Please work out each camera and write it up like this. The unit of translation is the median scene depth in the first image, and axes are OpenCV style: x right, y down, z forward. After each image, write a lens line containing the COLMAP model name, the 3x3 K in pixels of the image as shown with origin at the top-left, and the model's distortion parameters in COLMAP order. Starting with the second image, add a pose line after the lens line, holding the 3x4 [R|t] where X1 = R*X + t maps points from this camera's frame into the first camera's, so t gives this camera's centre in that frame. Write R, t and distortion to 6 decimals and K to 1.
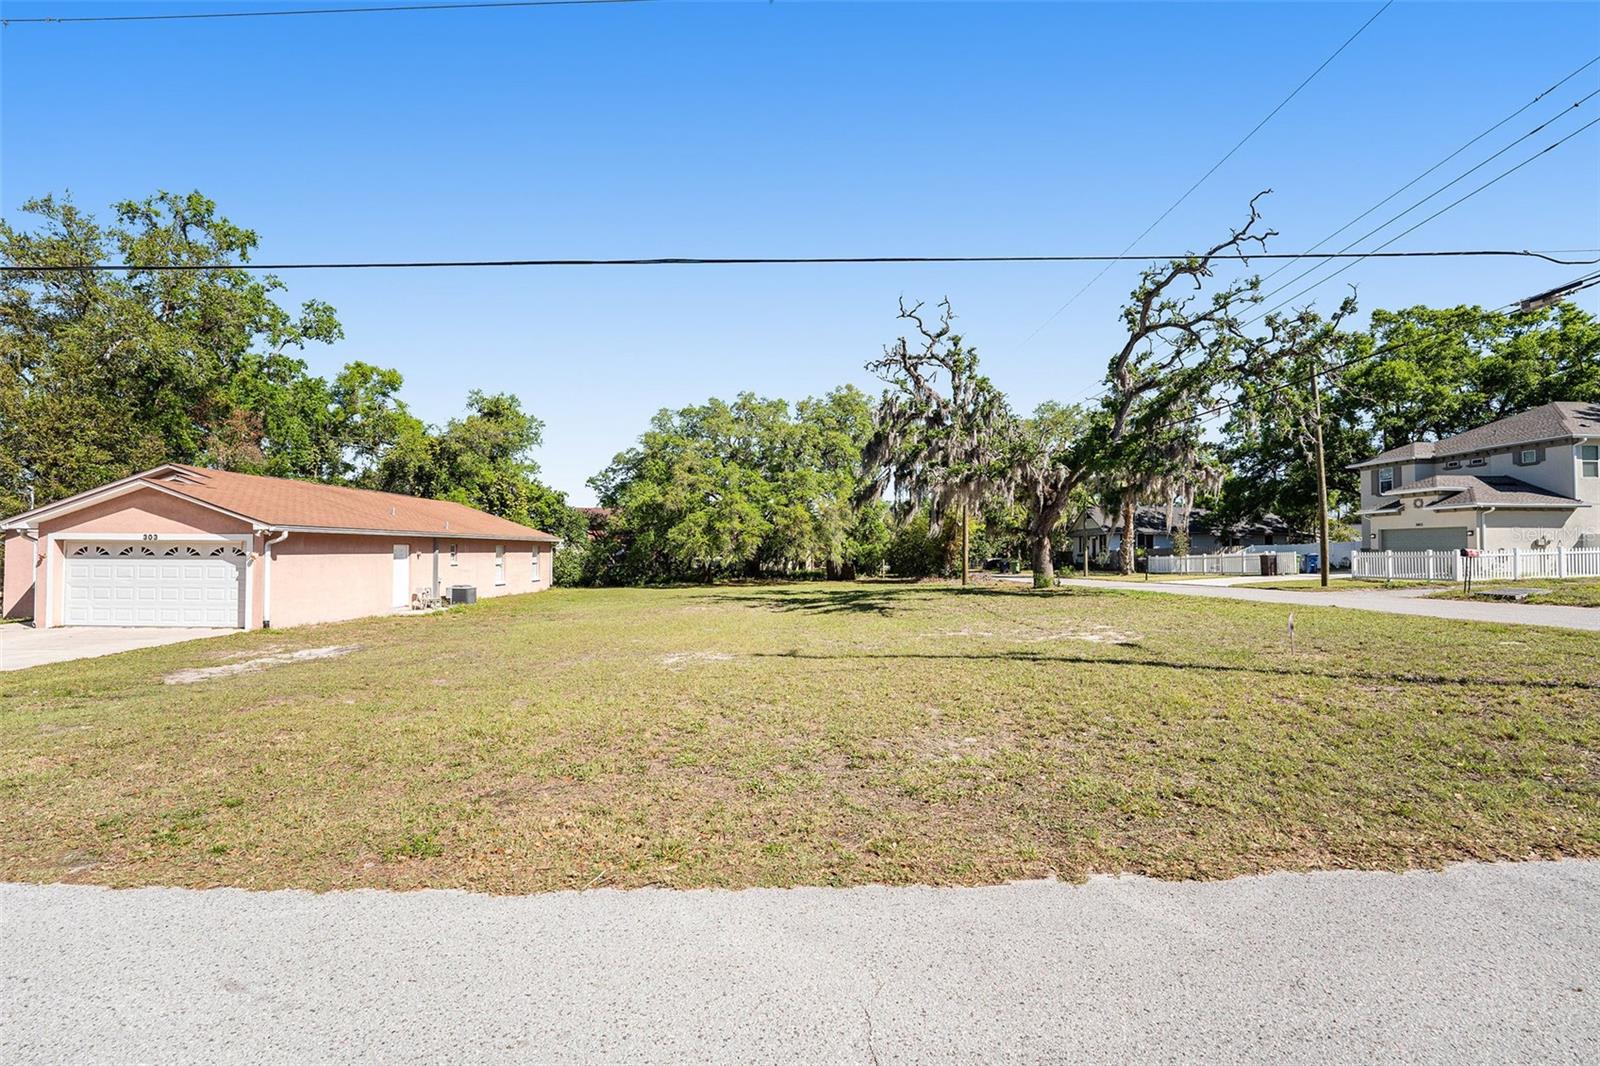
lens RADIAL K [[716.0, 0, 790.0], [0, 716.0, 541.7], [0, 0, 1]] dist [-0.019243, 0.001264]
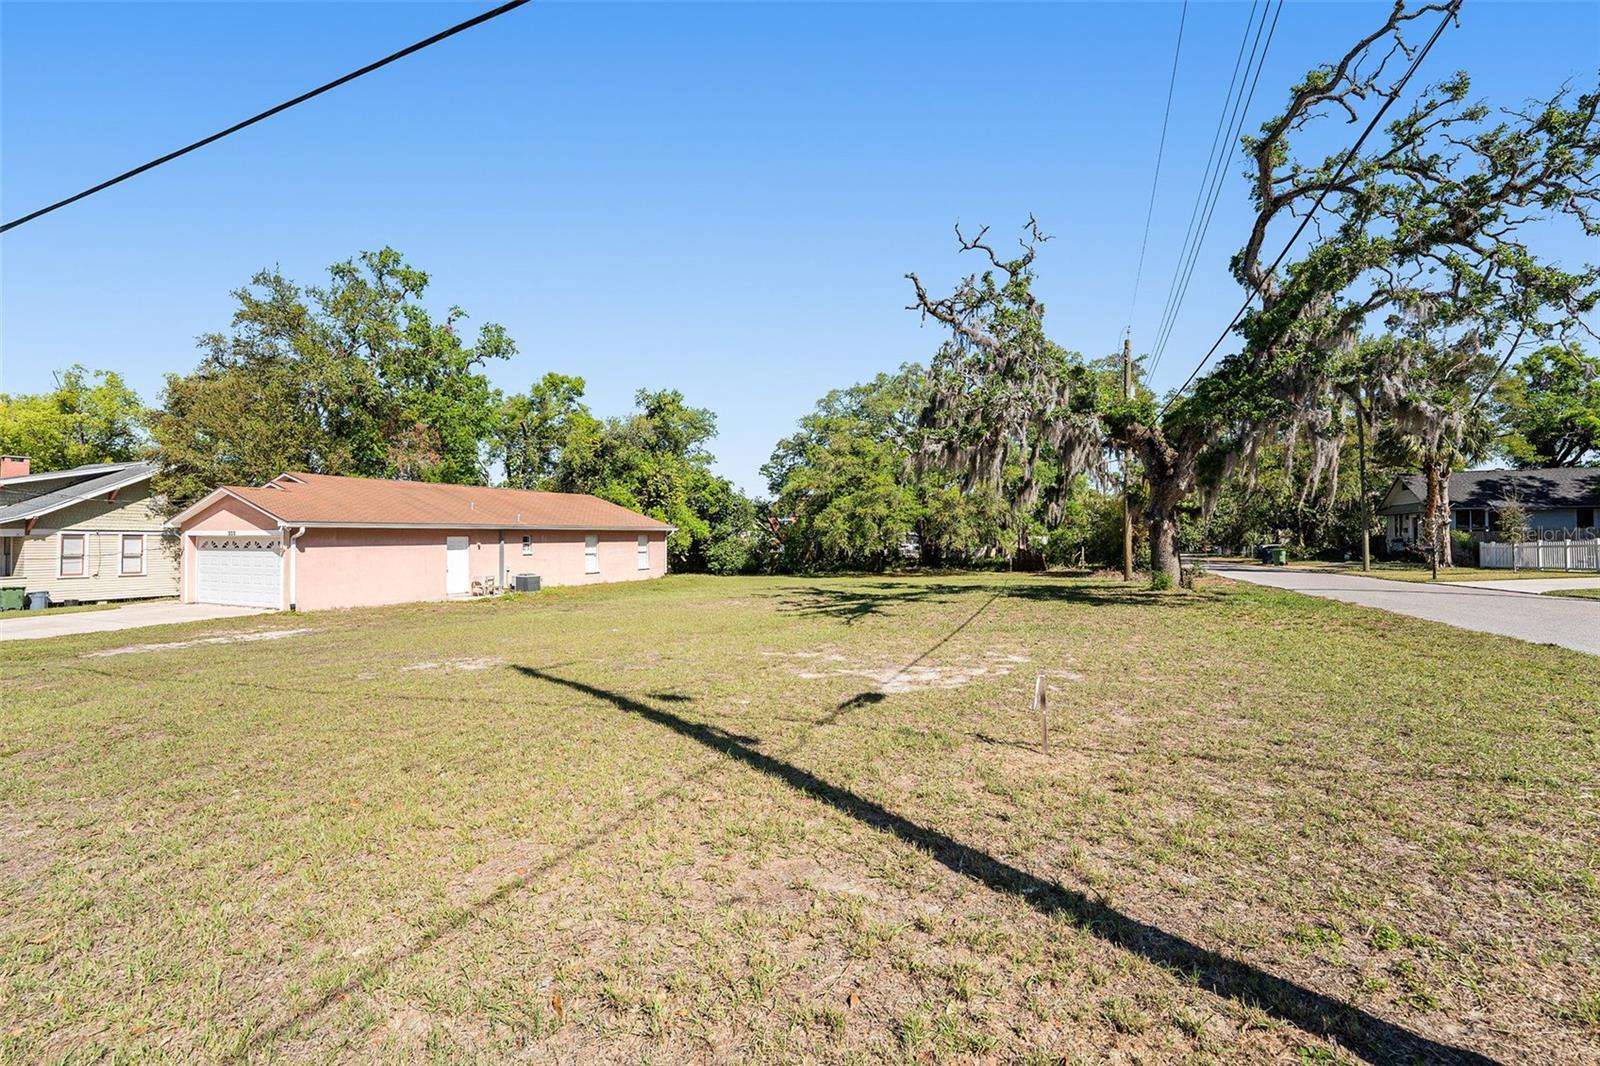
lens RADIAL K [[716.0, 0, 803.7], [0, 716.0, 533.6], [0, 0, 1]] dist [-0.019243, 0.001264]
pose [[0.905873, -0.007608, -0.423482, 0.278509], [0.012222, 0.999892, 0.008180, -0.001922], [0.423374, -0.012586, 0.905868, 0.160044]]
